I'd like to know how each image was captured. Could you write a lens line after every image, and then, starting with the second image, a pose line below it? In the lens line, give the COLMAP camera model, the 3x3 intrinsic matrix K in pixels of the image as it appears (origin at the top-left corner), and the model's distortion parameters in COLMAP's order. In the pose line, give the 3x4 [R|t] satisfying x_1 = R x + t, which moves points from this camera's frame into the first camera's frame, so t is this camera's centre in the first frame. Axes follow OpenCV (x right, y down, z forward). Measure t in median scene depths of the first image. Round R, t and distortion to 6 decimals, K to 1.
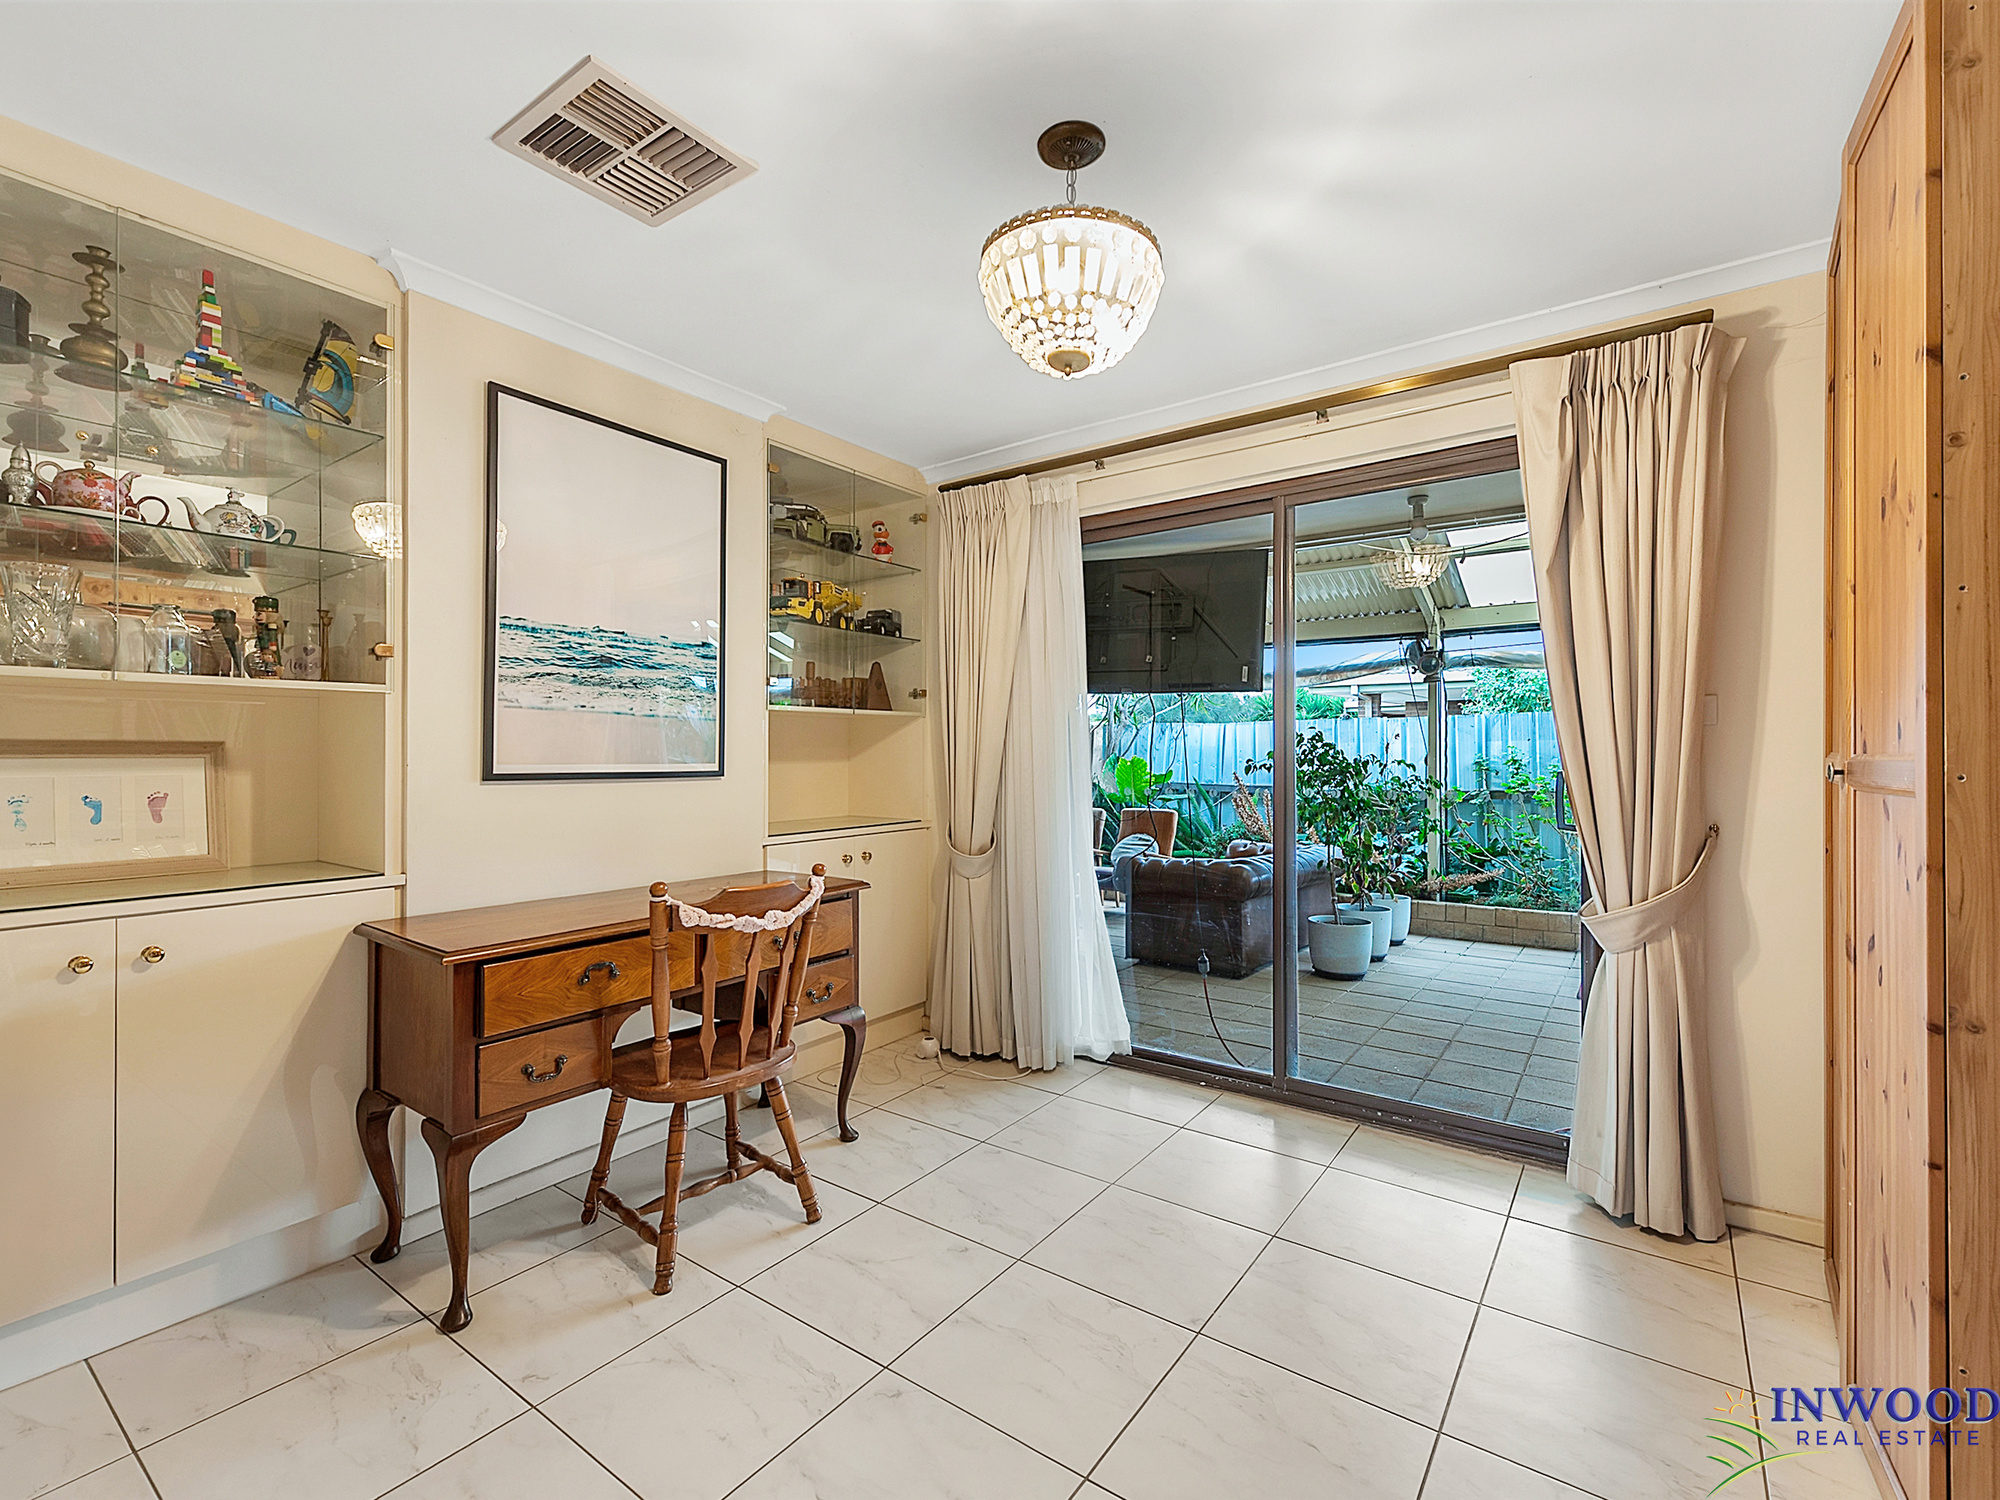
lens RADIAL K [[894.4, 0, 997.5], [0, 894.4, 766.9], [0, 0, 1]] dist [0.000687, -0.000893]
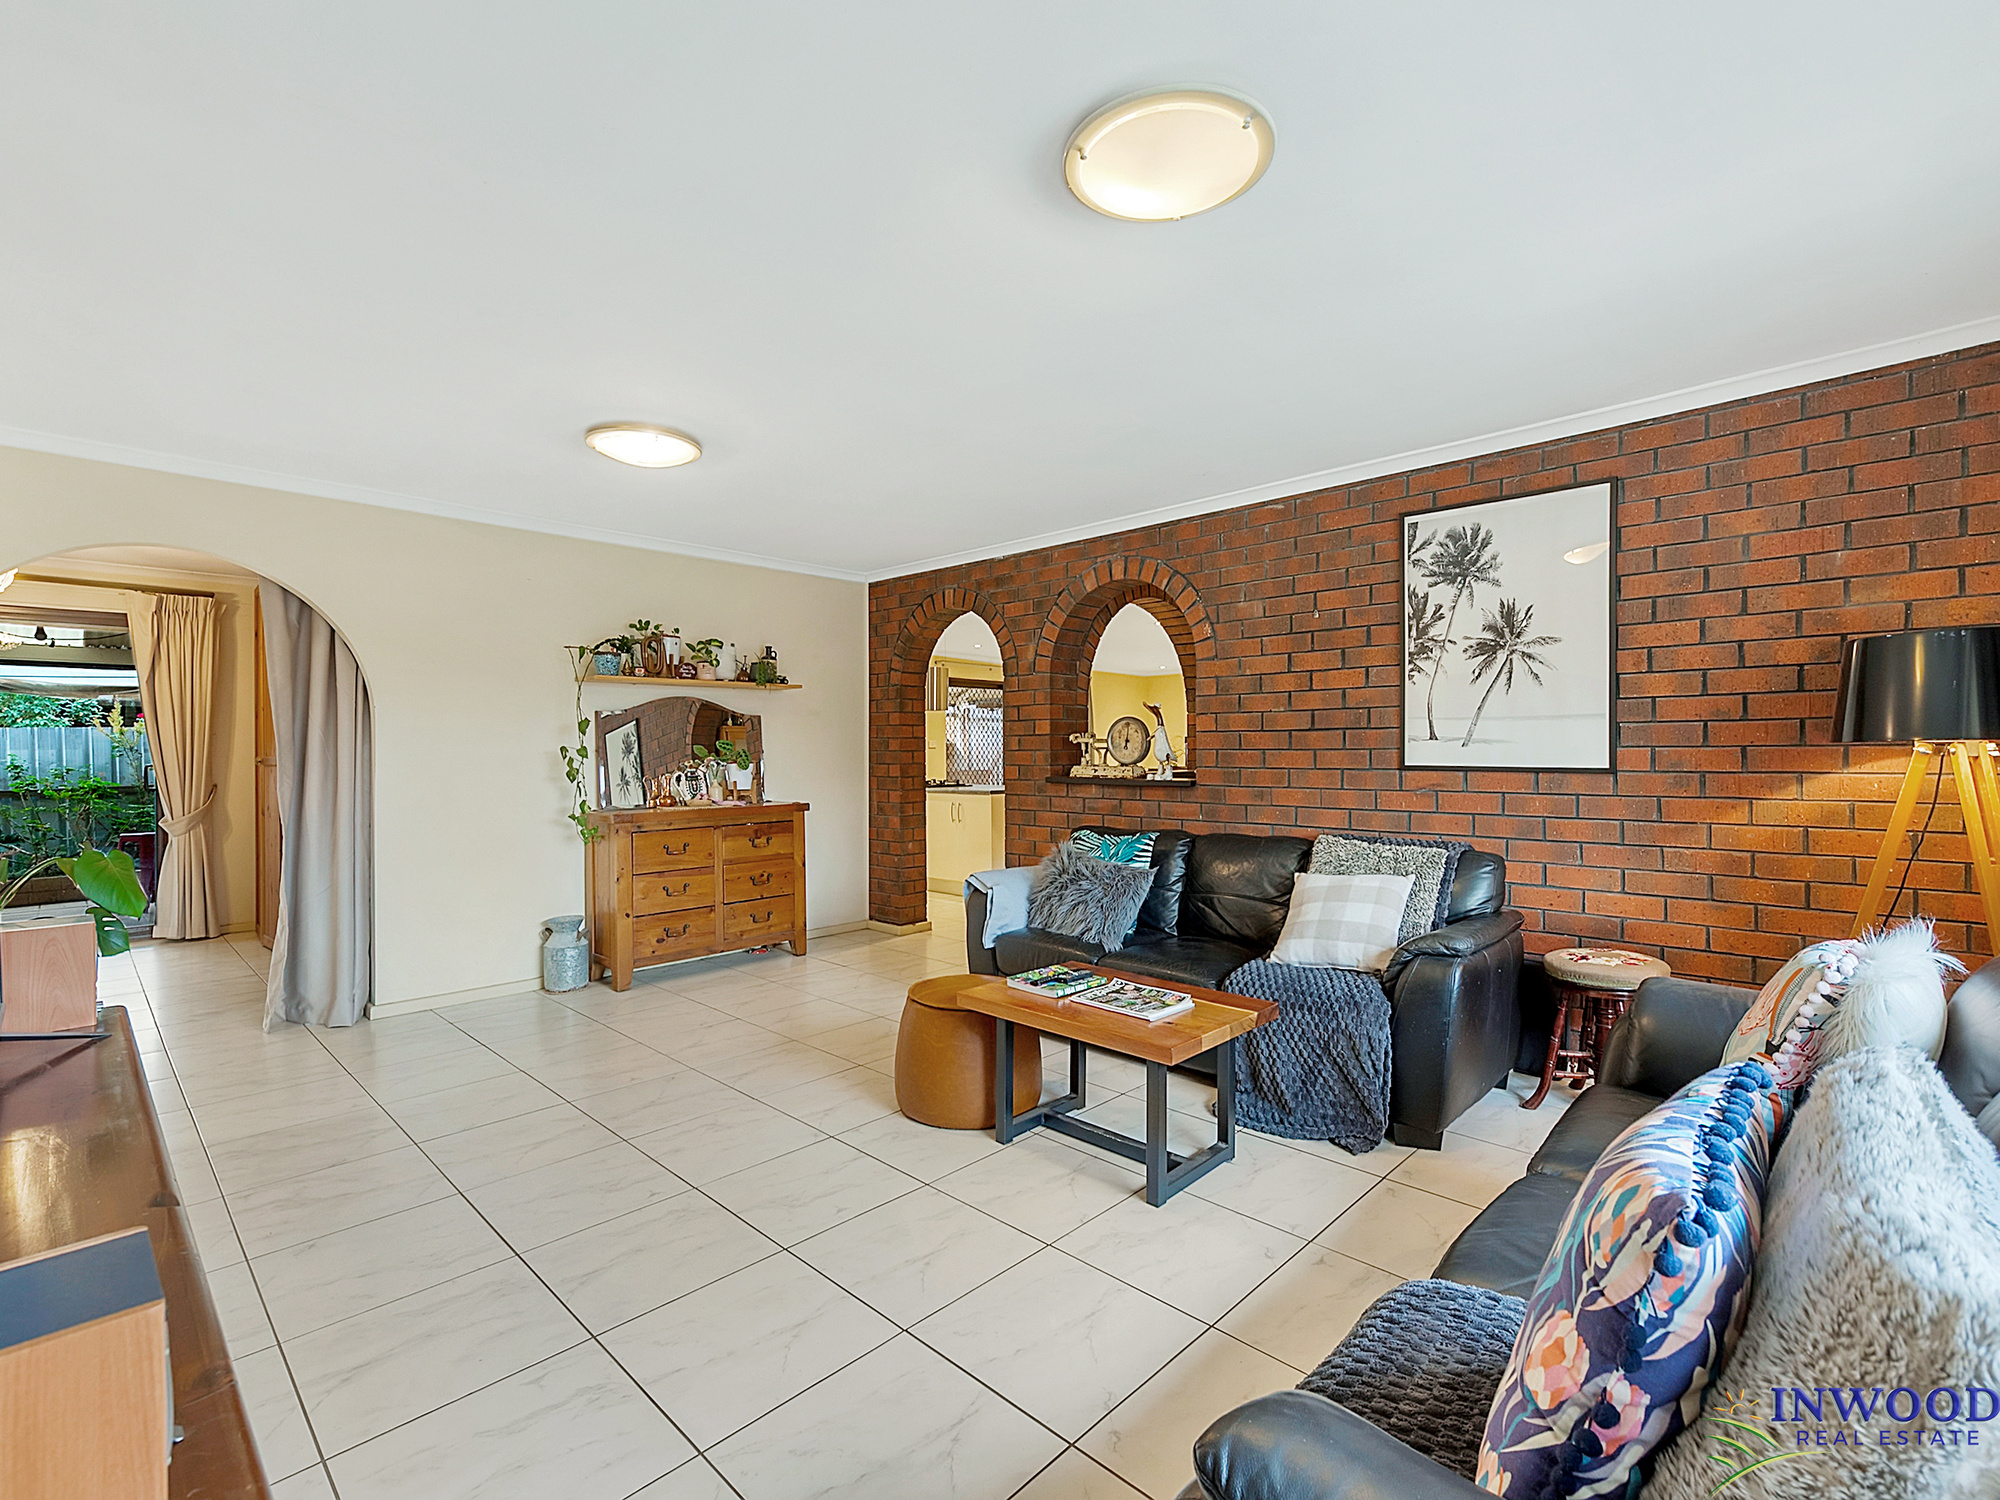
lens RADIAL K [[907.0, 0, 1007.2], [0, 907.0, 744.2], [0, 0, 1]] dist [0.002413, 0.000109]
pose [[0.130642, 0.016177, 0.991298, -1.567779], [0.021254, 0.999591, -0.019114, 0.049378], [-0.991202, 0.023566, 0.130245, -1.682477]]
